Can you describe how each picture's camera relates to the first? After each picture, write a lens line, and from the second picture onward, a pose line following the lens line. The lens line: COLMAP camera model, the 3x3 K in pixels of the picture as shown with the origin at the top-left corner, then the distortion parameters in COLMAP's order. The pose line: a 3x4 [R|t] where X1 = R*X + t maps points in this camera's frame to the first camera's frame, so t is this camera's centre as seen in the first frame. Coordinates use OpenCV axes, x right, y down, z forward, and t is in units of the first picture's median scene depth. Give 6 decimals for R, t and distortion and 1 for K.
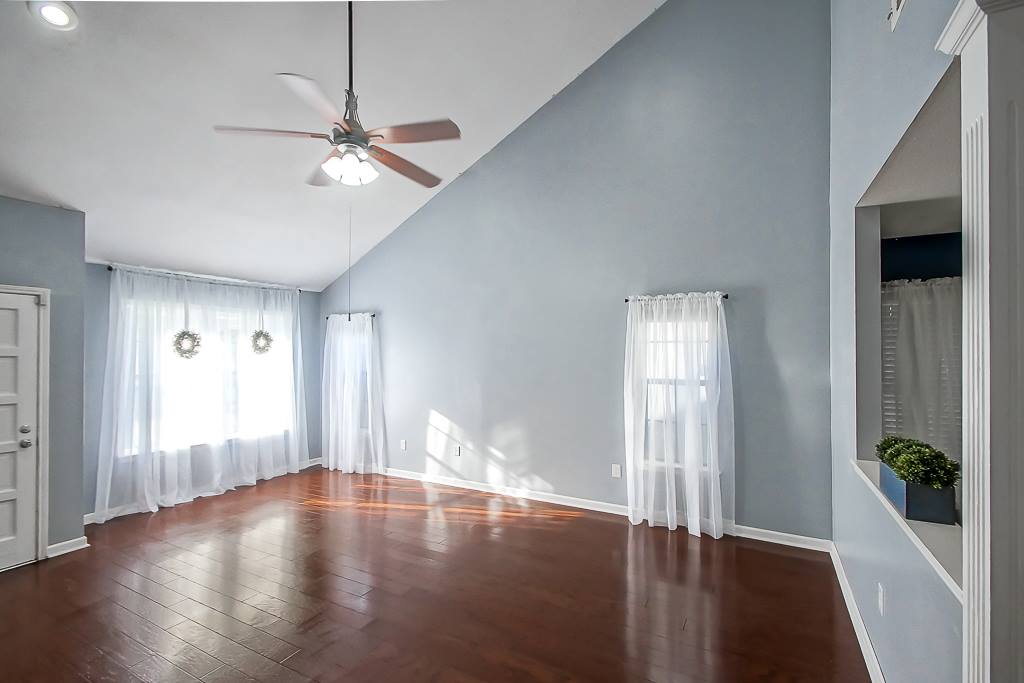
lens RADIAL K [[458.9, 0, 517.5], [0, 458.9, 354.1], [0, 0, 1]] dist [0.017728, -0.000254]
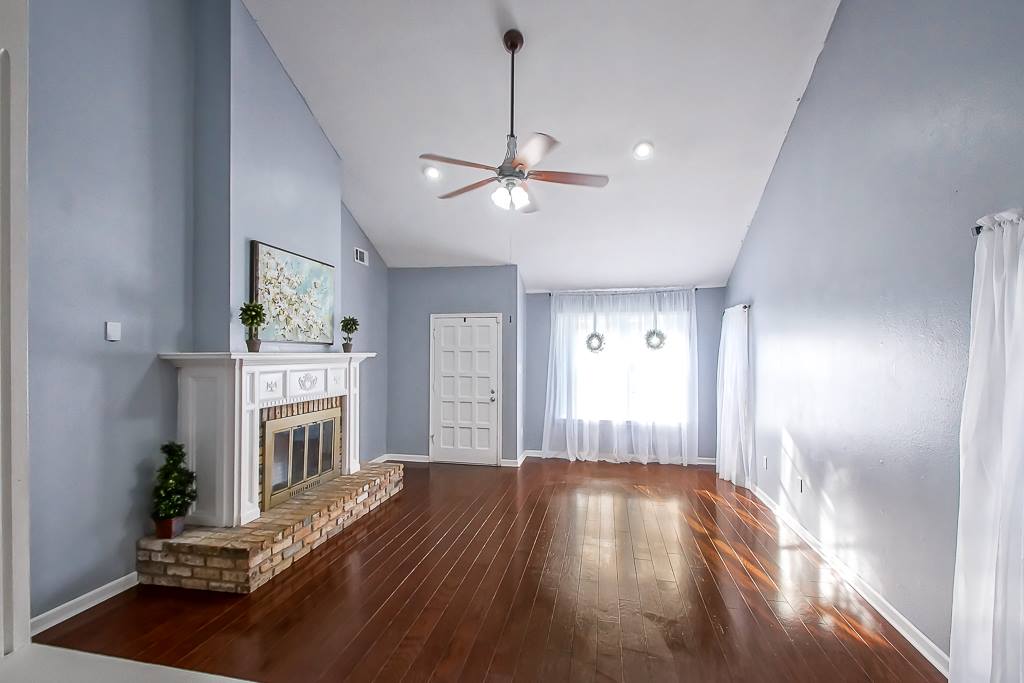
lens RADIAL K [[458.9, 0, 517.5], [0, 458.9, 354.1], [0, 0, 1]] dist [0.017728, -0.000254]
pose [[0.293079, 0.008510, -0.956050, 0.488420], [-0.004300, 0.999962, 0.007582, 0.001086], [0.956079, 0.001889, 0.293104, 0.405129]]
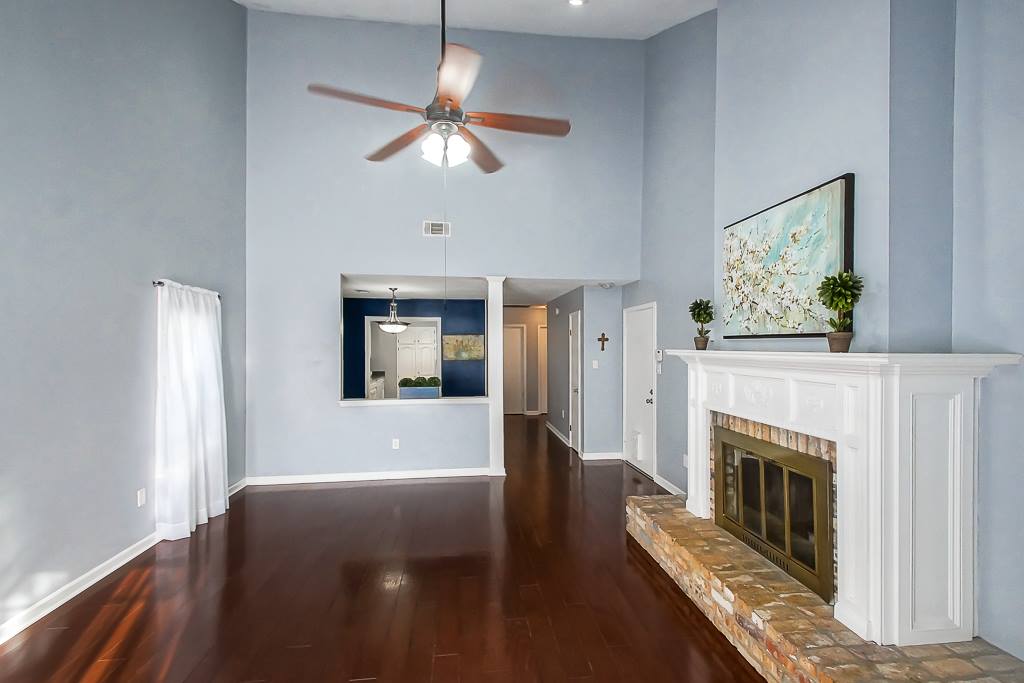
lens RADIAL K [[446.9, 0, 514.8], [0, 446.9, 344.7], [0, 0, 1]] dist [0.023055, -0.000236]
pose [[-0.572914, 0.006702, 0.819588, -0.724045], [0.001923, 0.999975, -0.006833, 0.002392], [-0.819613, -0.002338, -0.572912, 0.857659]]
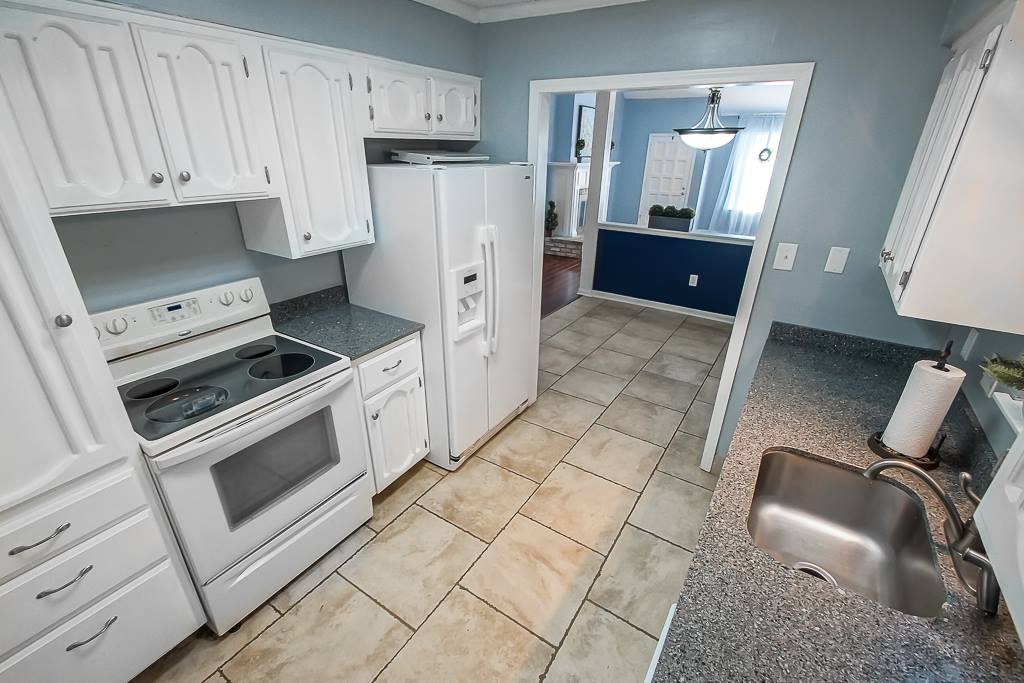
lens RADIAL K [[458.9, 0, 517.5], [0, 458.9, 354.1], [0, 0, 1]] dist [0.017728, -0.000254]
pose [[-0.071041, 0.413414, -0.907767, 1.498984], [-0.024550, 0.909066, 0.415927, -0.051557], [0.997171, 0.051833, -0.054431, 0.118794]]
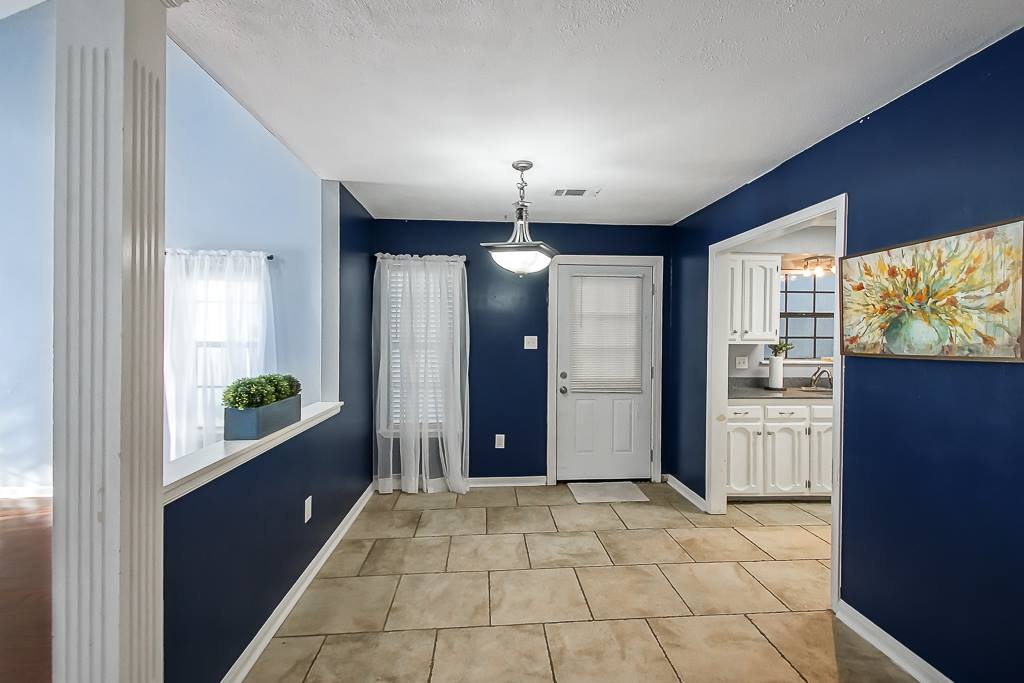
lens RADIAL K [[458.9, 0, 517.5], [0, 458.9, 354.1], [0, 0, 1]] dist [0.017728, -0.000254]
pose [[0.839996, -0.016790, 0.542332, 0.292346], [-0.005864, 0.999182, 0.040016, 0.034135], [-0.542561, -0.036793, 0.839210, -0.114495]]
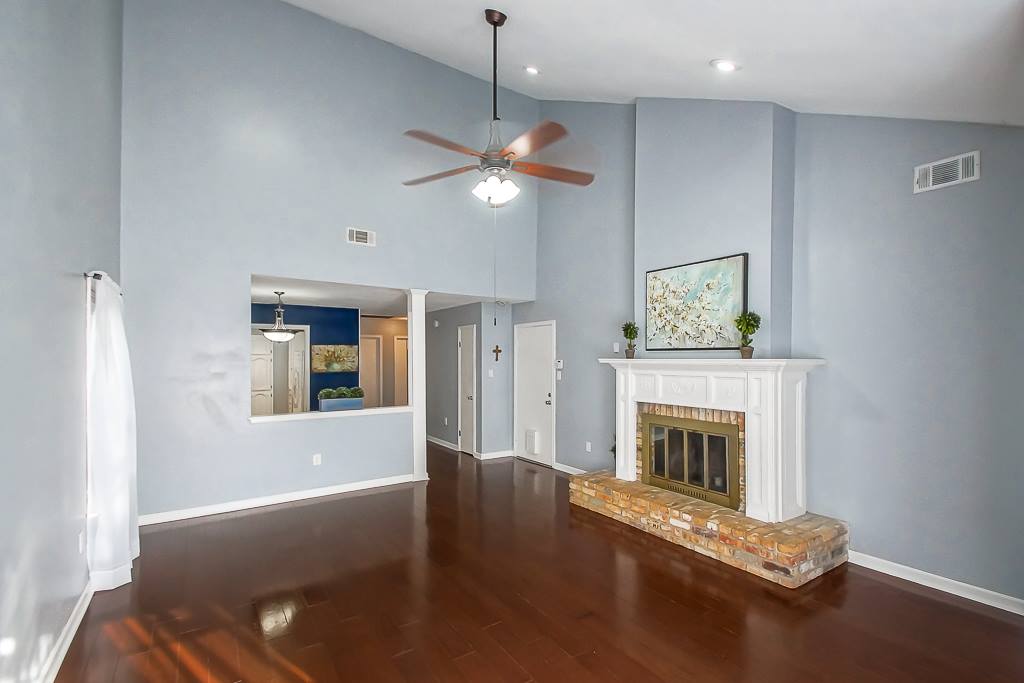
lens RADIAL K [[458.9, 0, 517.5], [0, 458.9, 354.1], [0, 0, 1]] dist [0.017728, -0.000254]
pose [[-0.882423, 0.007885, 0.470391, -0.567860], [0.001492, 0.999901, -0.013963, 0.009608], [-0.470455, -0.011619, -0.882348, 1.194284]]
